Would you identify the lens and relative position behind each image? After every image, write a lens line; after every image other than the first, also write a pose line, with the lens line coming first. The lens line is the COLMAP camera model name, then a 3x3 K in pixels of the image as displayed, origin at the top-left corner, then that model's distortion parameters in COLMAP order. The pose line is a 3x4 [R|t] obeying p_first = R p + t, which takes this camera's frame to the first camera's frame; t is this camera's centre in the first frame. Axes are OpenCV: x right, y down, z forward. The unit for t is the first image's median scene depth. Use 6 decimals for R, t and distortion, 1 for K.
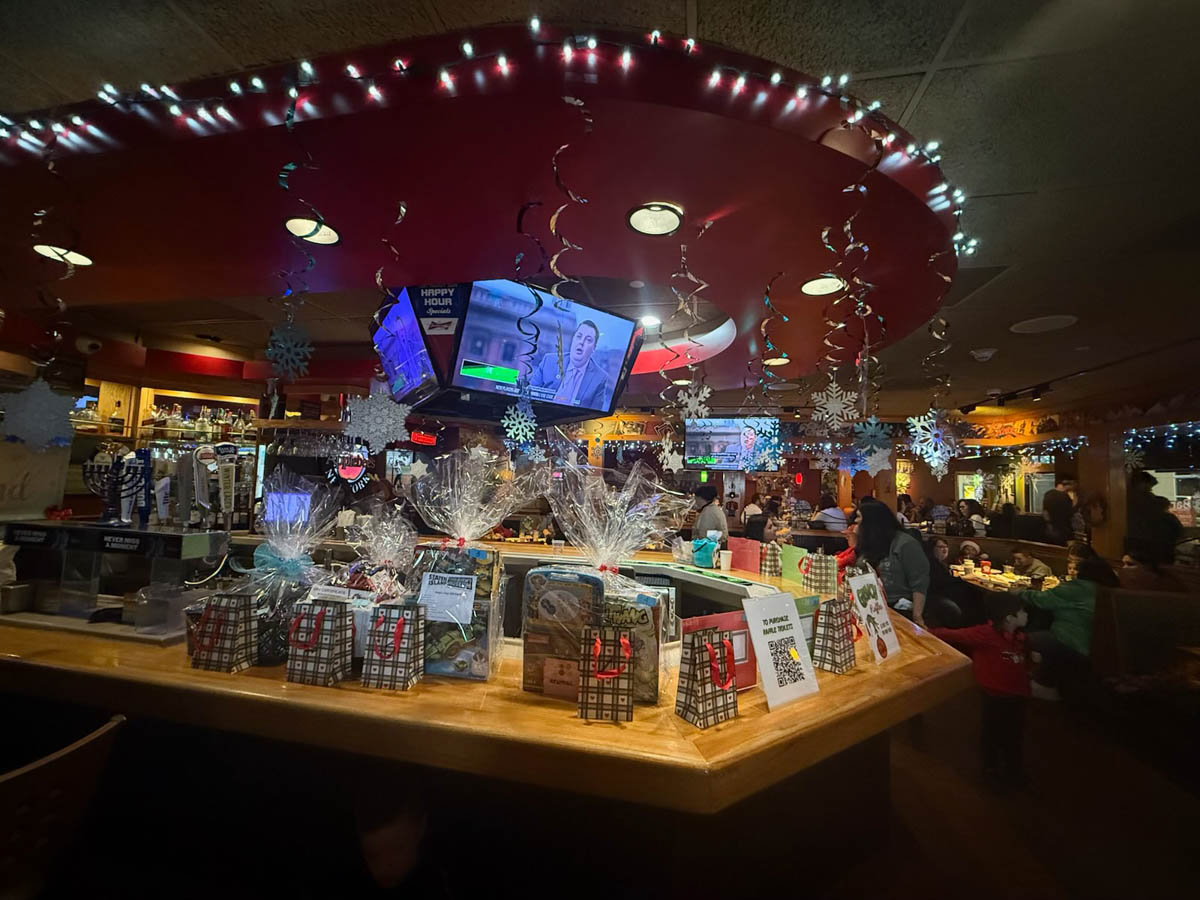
lens RADIAL K [[485.8, 0, 597.8], [0, 485.8, 452.3], [0, 0, 1]] dist [0.001424, 0.000879]
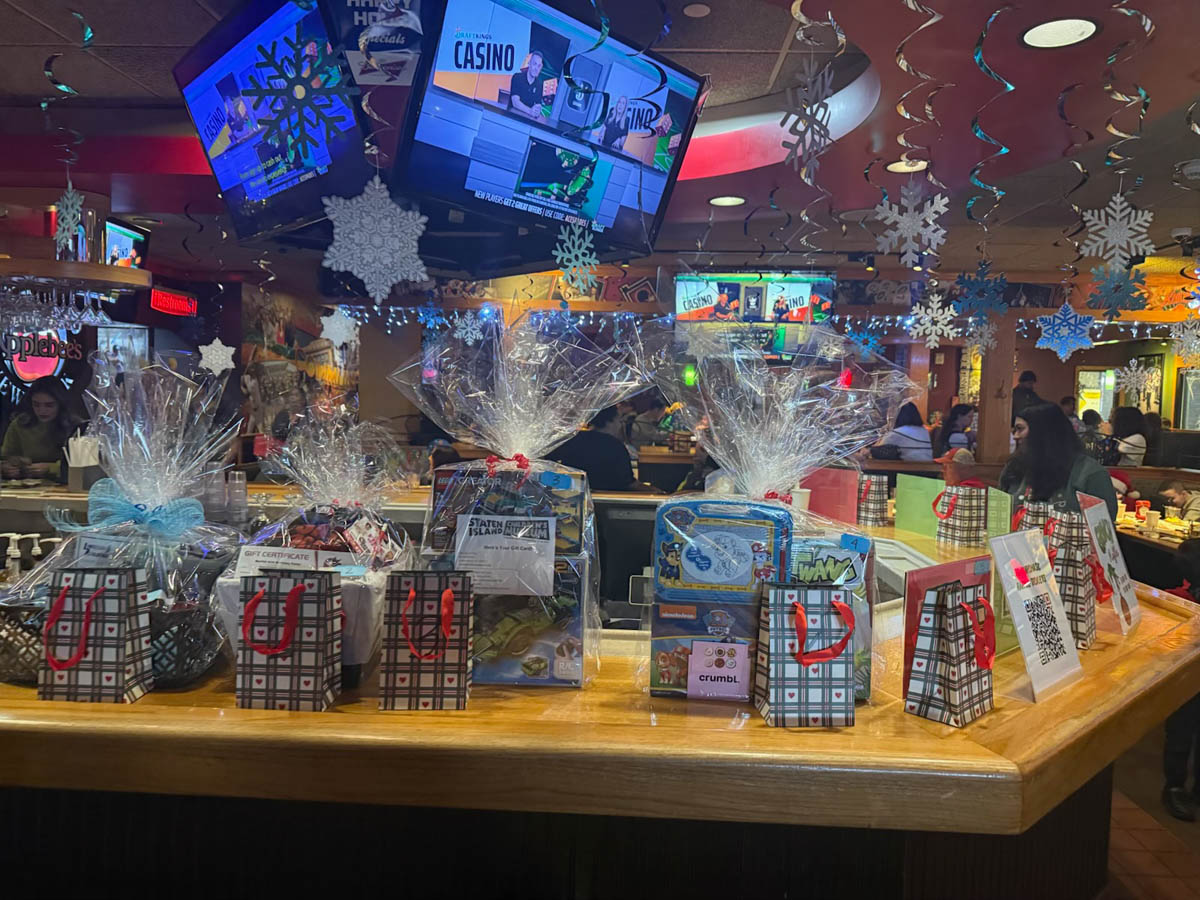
lens RADIAL K [[867.9, 0, 593.8], [0, 867.9, 443.5], [0, 0, 1]] dist [0.043017, -0.034345]
pose [[0.985119, -0.017522, 0.170979, -0.379136], [-0.002721, 0.993075, 0.117448, 0.043438], [-0.171853, -0.116166, 0.978249, -0.018187]]
